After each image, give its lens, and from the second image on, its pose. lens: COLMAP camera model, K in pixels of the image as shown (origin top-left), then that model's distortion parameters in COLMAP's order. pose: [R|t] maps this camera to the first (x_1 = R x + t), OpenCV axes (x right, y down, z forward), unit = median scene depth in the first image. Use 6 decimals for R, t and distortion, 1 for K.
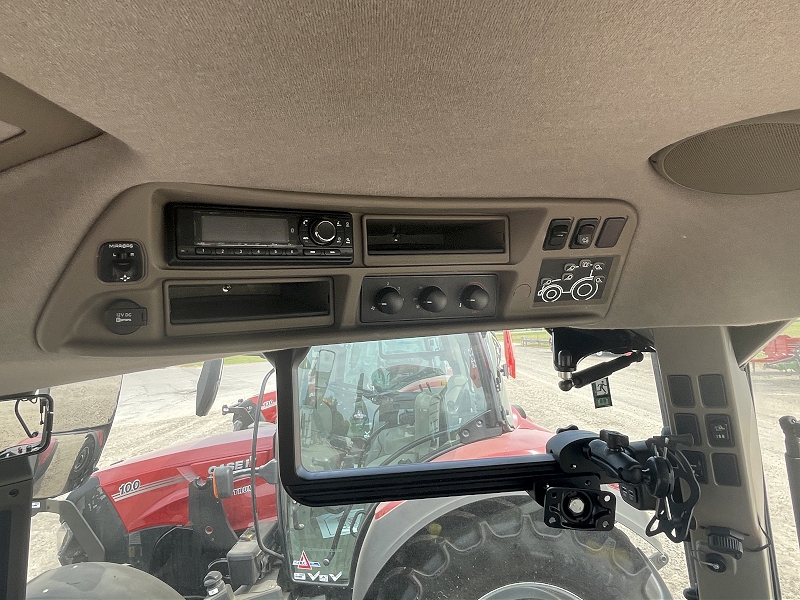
lens RADIAL K [[493.3, 0, 379.5], [0, 493.3, 281.2], [0, 0, 1]] dist [-0.009446, 0.006420]
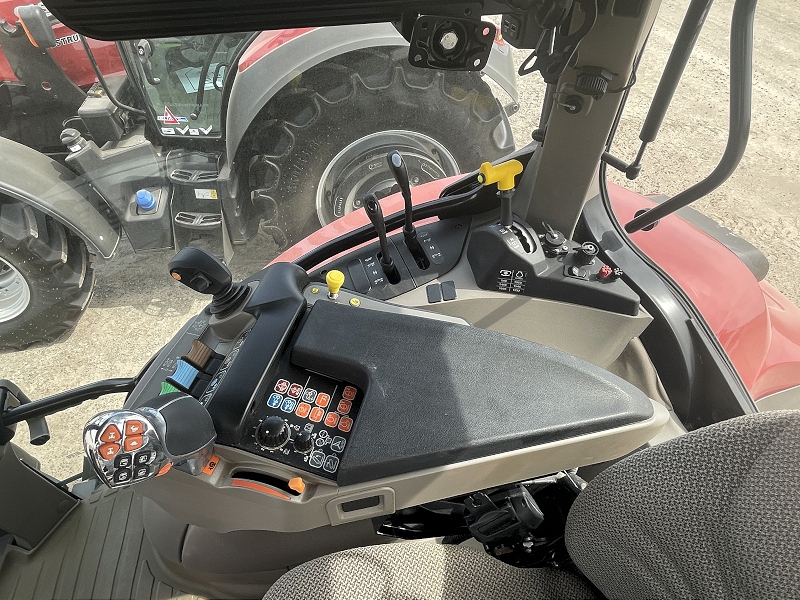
lens RADIAL K [[493.3, 0, 398.0], [0, 493.3, 295.1], [0, 0, 1]] dist [-0.009446, 0.006420]
pose [[0.967992, -0.103243, 0.228765, 0.023051], [-0.107717, 0.652368, 0.750208, 0.033552], [-0.226693, -0.750837, 0.620366, 0.050972]]
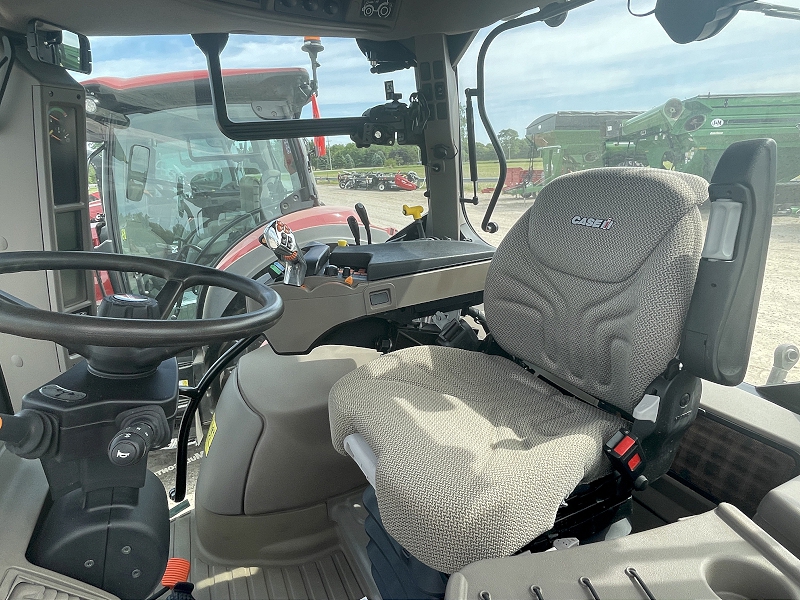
lens RADIAL K [[493.3, 0, 404.3], [0, 493.3, 303.2], [0, 0, 1]] dist [-0.009446, 0.006420]
pose [[0.896575, -0.118261, 0.426810, -0.116007], [-0.038397, 0.939307, 0.340922, 0.107653], [-0.441224, -0.322050, 0.837619, -0.250572]]
